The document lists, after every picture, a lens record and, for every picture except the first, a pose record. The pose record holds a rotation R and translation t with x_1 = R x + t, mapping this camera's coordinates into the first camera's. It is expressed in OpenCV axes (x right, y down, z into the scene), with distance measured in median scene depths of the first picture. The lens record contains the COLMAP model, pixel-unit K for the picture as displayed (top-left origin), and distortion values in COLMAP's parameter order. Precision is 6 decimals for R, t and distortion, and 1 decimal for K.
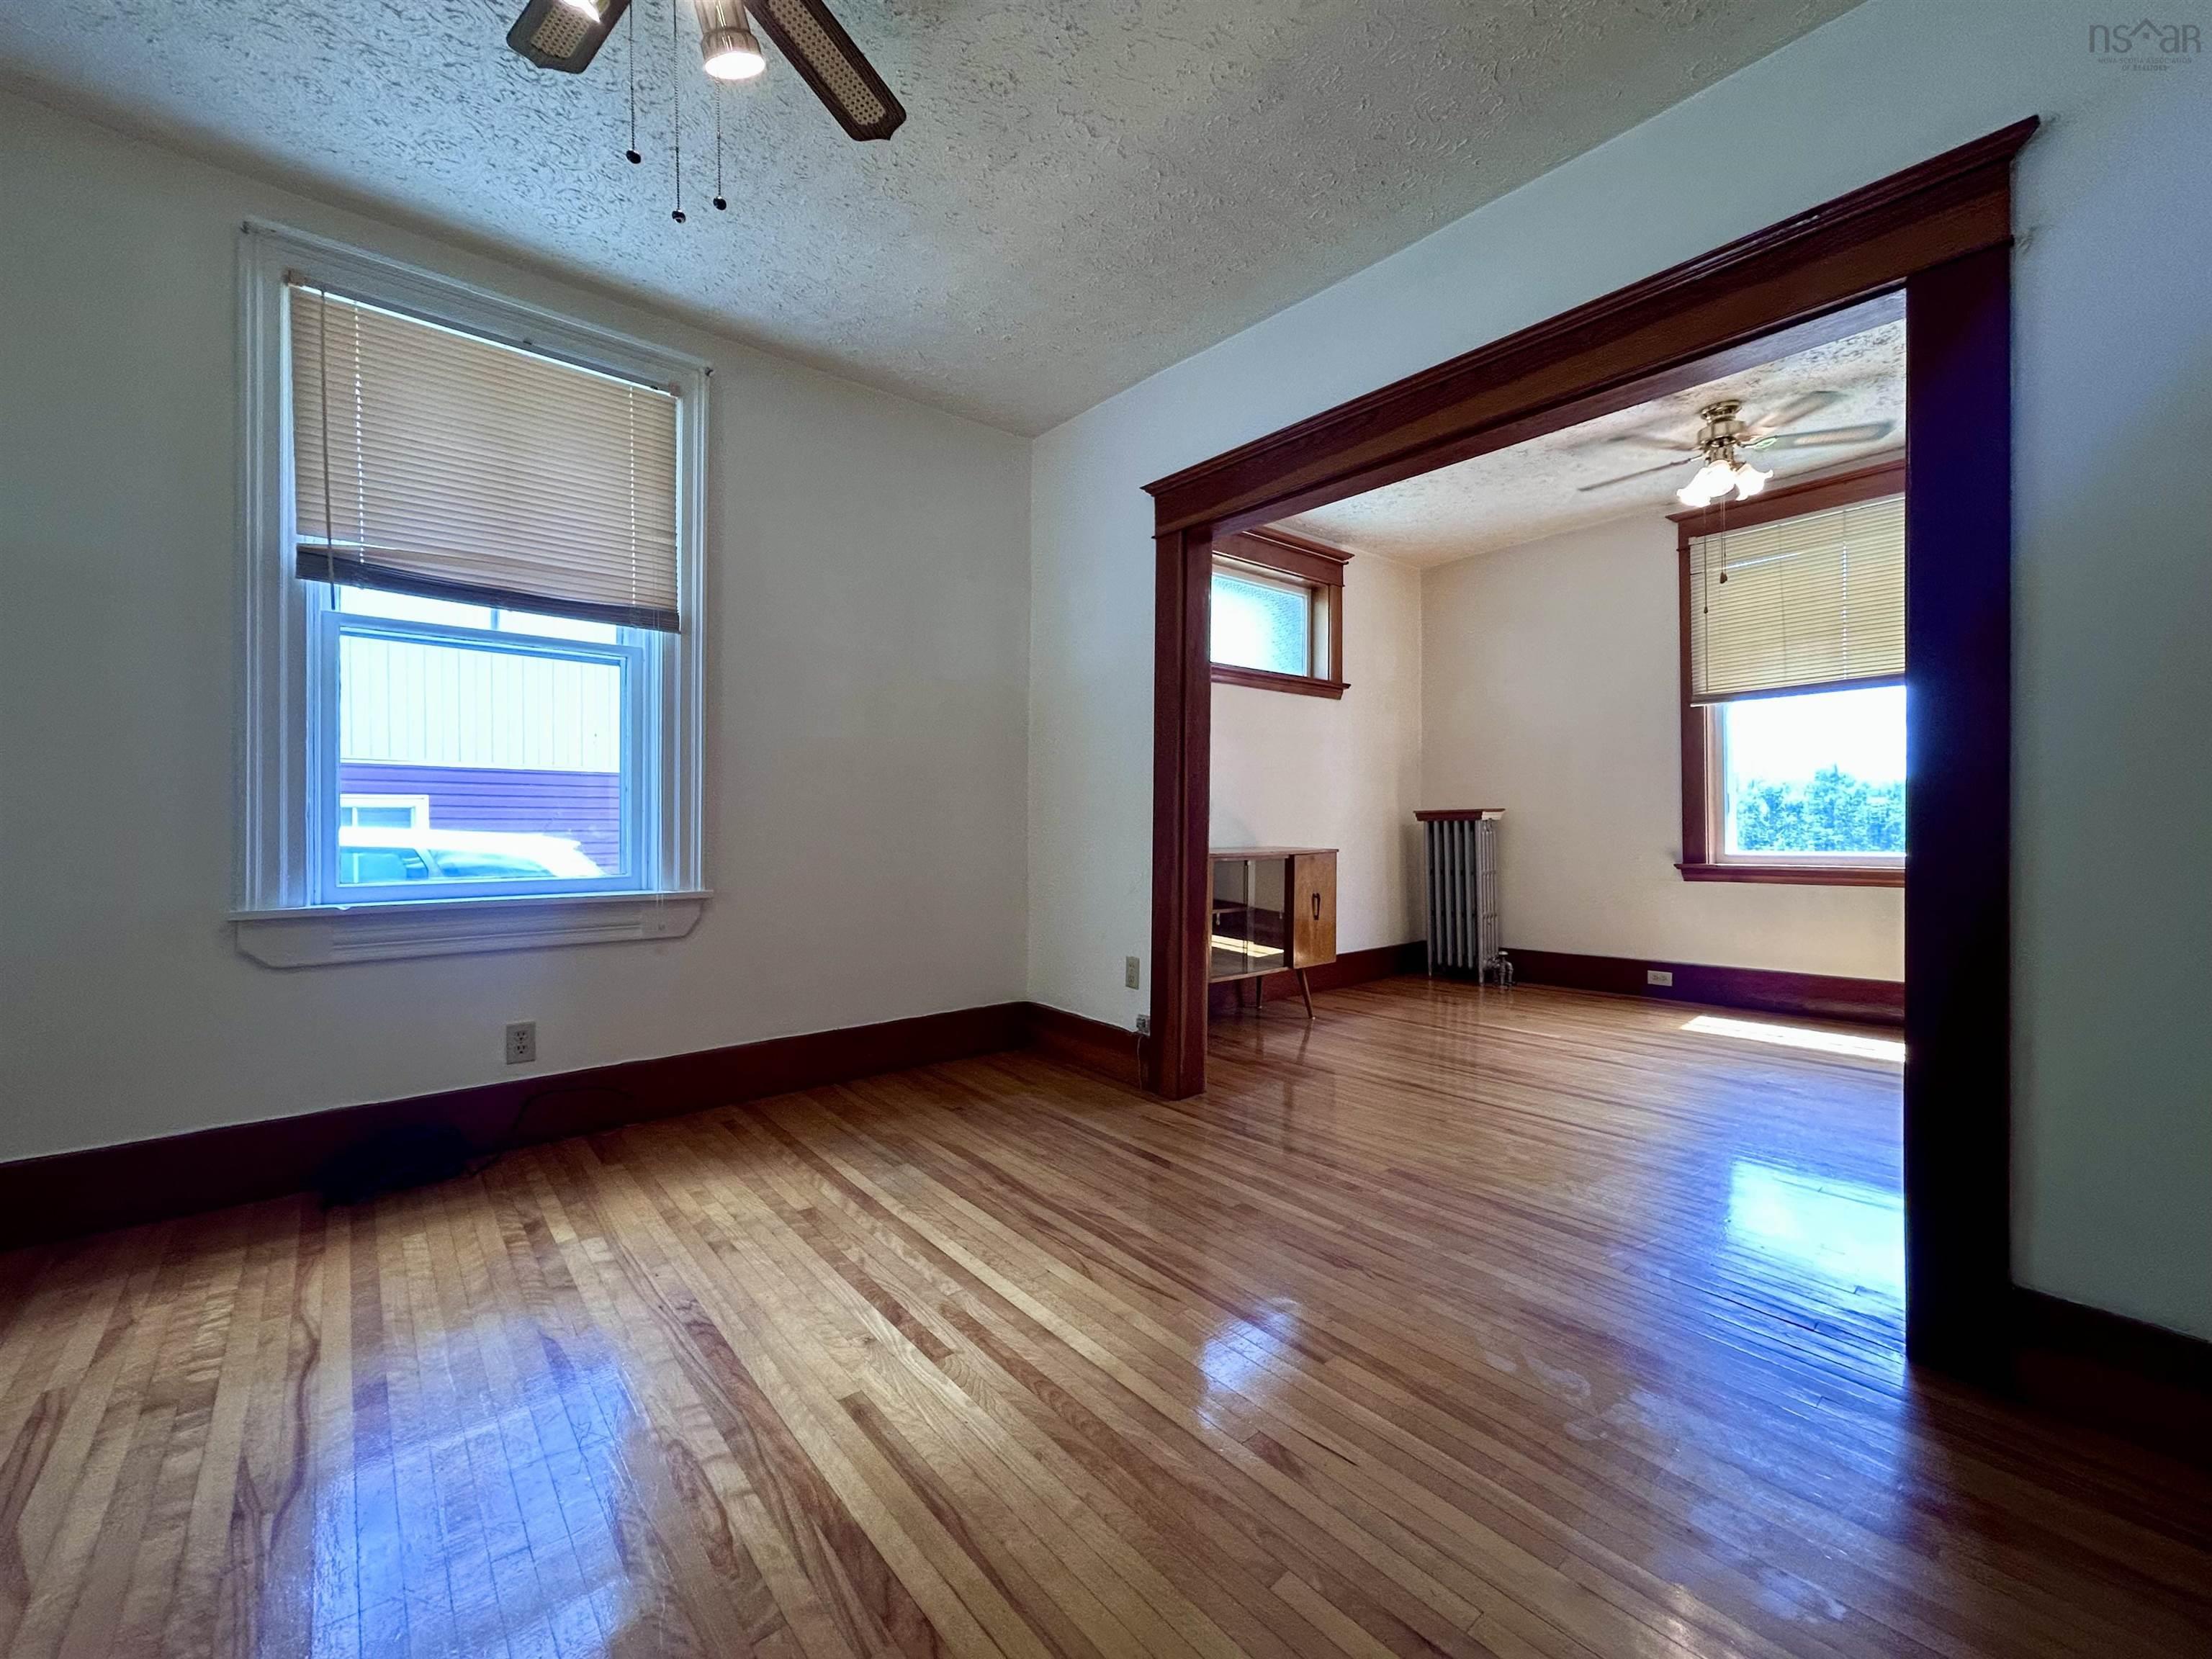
lens RADIAL K [[898.3, 0, 1103.1], [0, 898.3, 827.0], [0, 0, 1]] dist [0.002855, 0.000460]
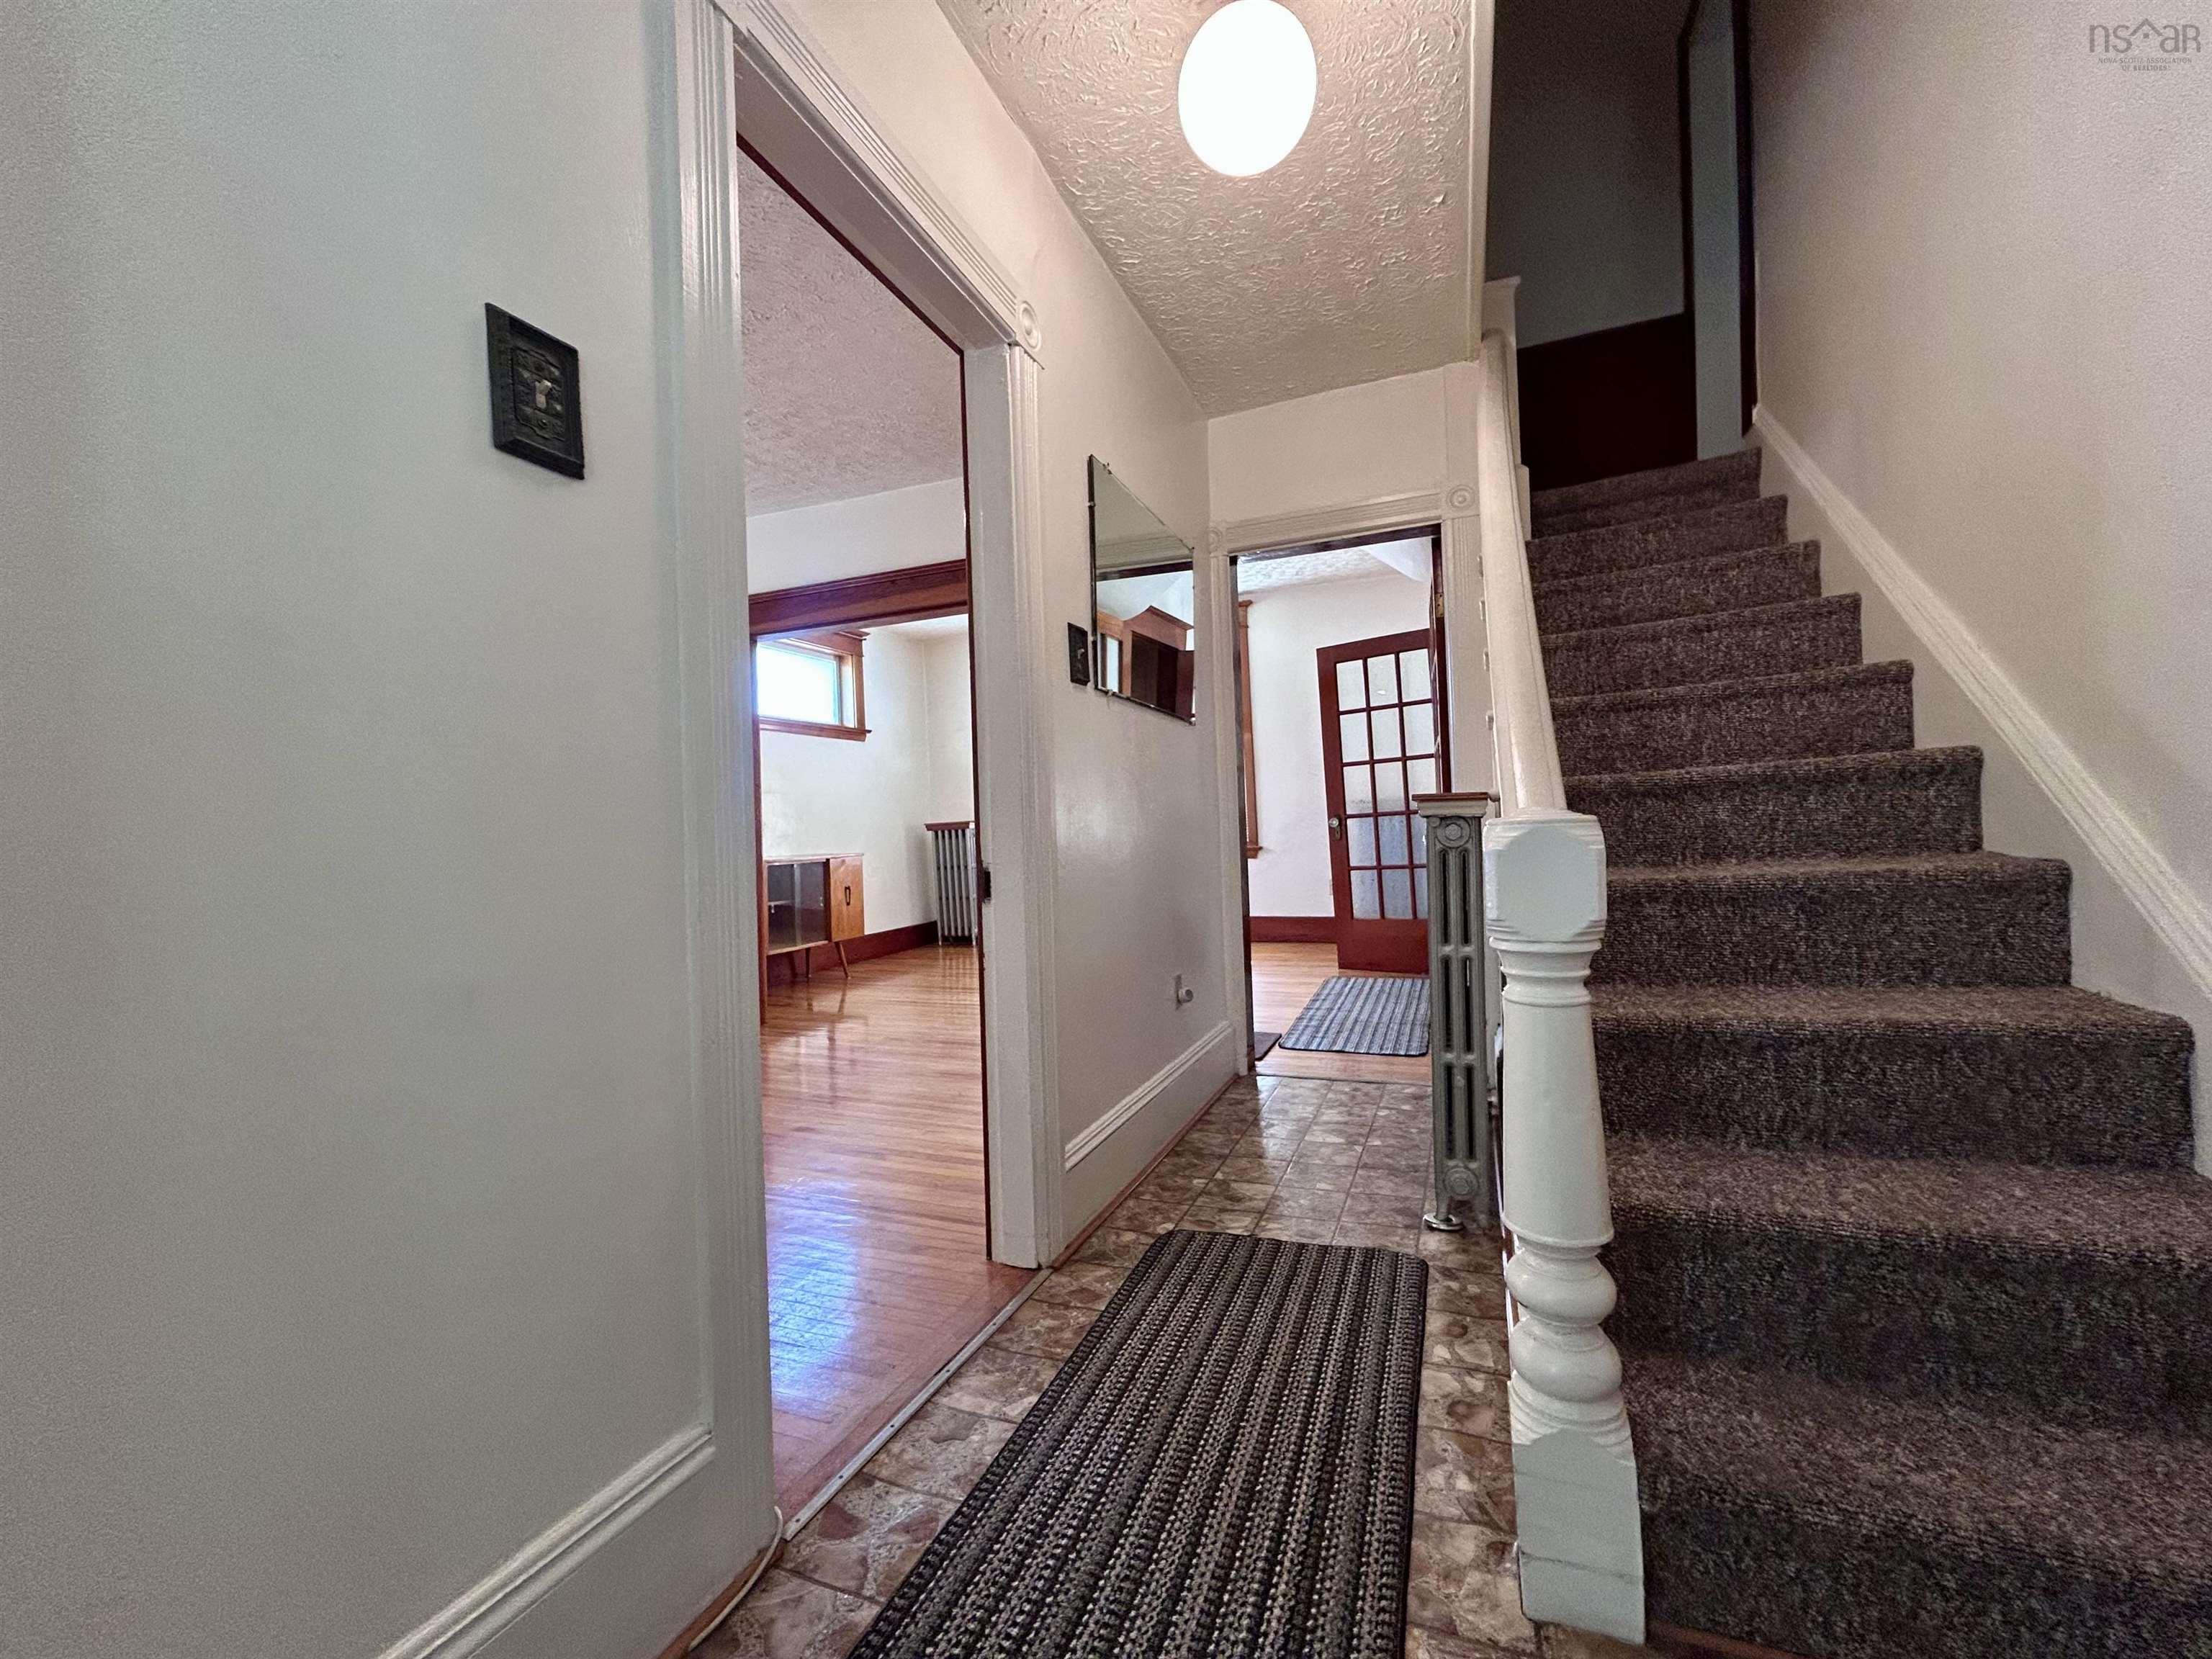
lens RADIAL K [[898.3, 0, 1104.0], [0, 898.3, 823.7], [0, 0, 1]] dist [0.002855, 0.000460]
pose [[0.883182, -0.035279, 0.467701, -0.050557], [0.042113, 0.999104, -0.004160, -0.001640], [-0.467135, 0.023371, 0.883877, -0.358895]]
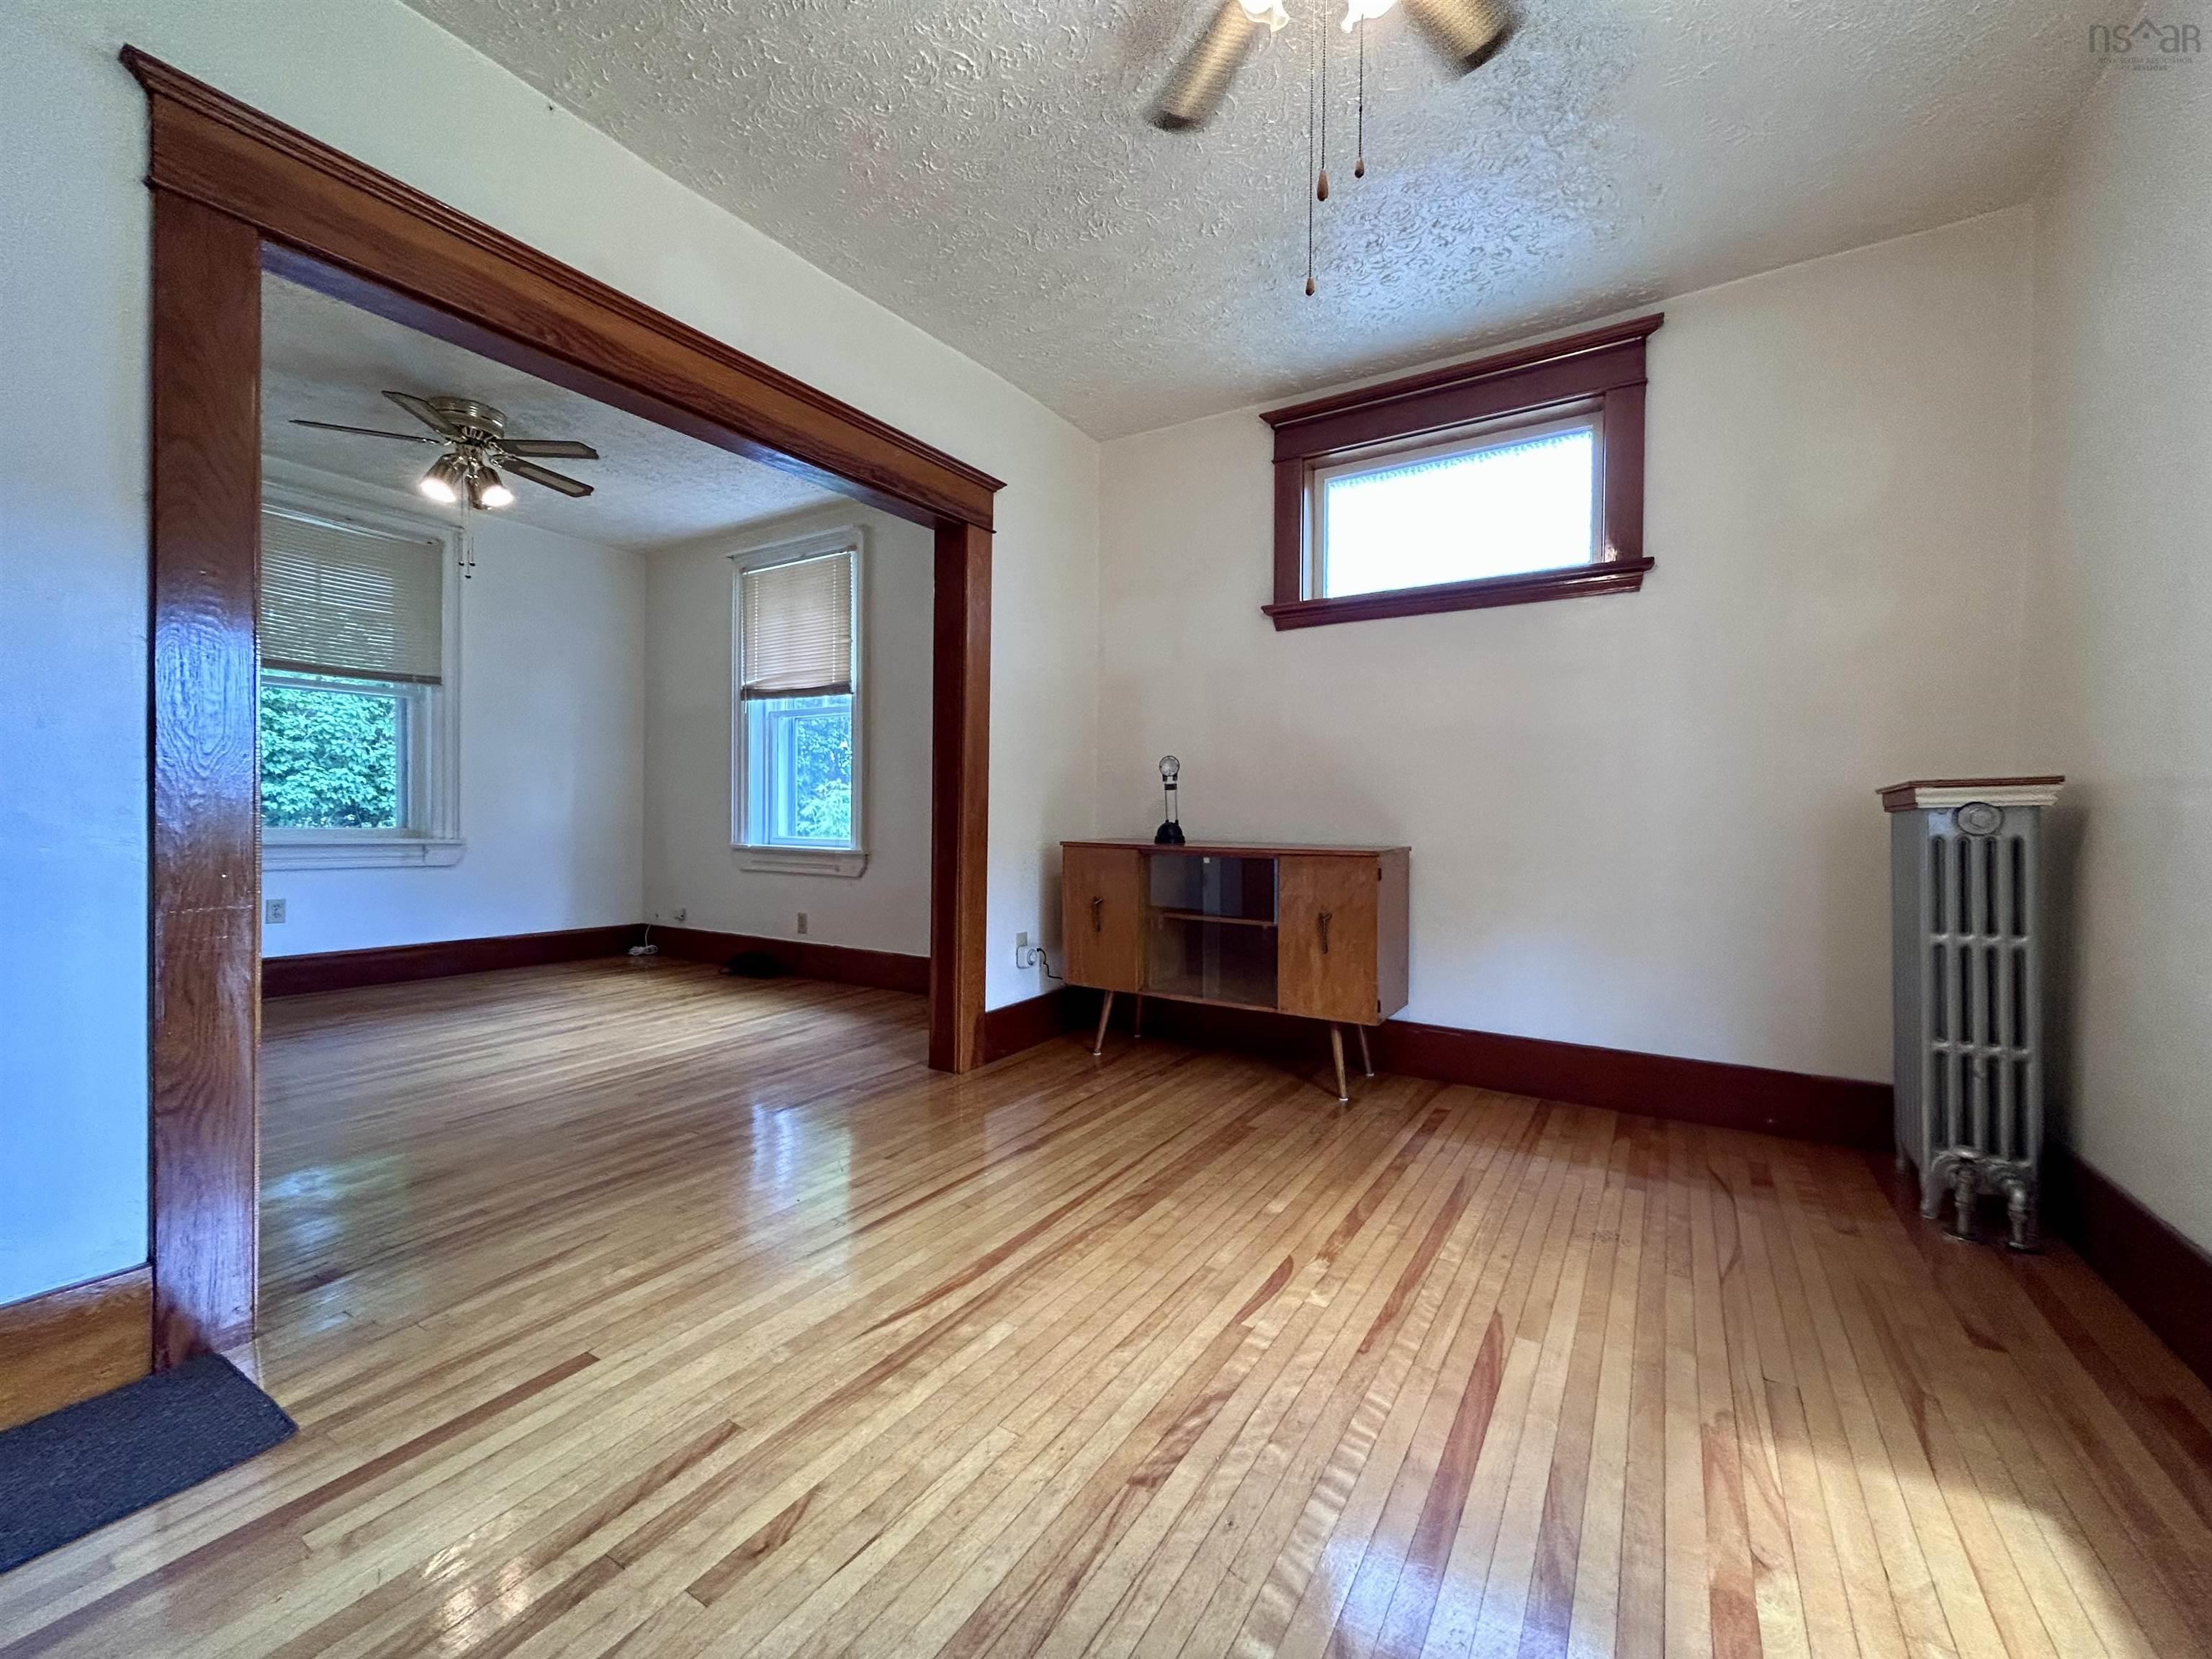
lens RADIAL K [[898.3, 0, 1102.5], [0, 898.3, 817.7], [0, 0, 1]] dist [0.002855, 0.000460]
pose [[0.303446, 0.006323, -0.952828, 0.754339], [-0.014470, 0.999893, 0.002027, 0.001593], [0.952739, 0.013172, 0.303505, 0.568778]]
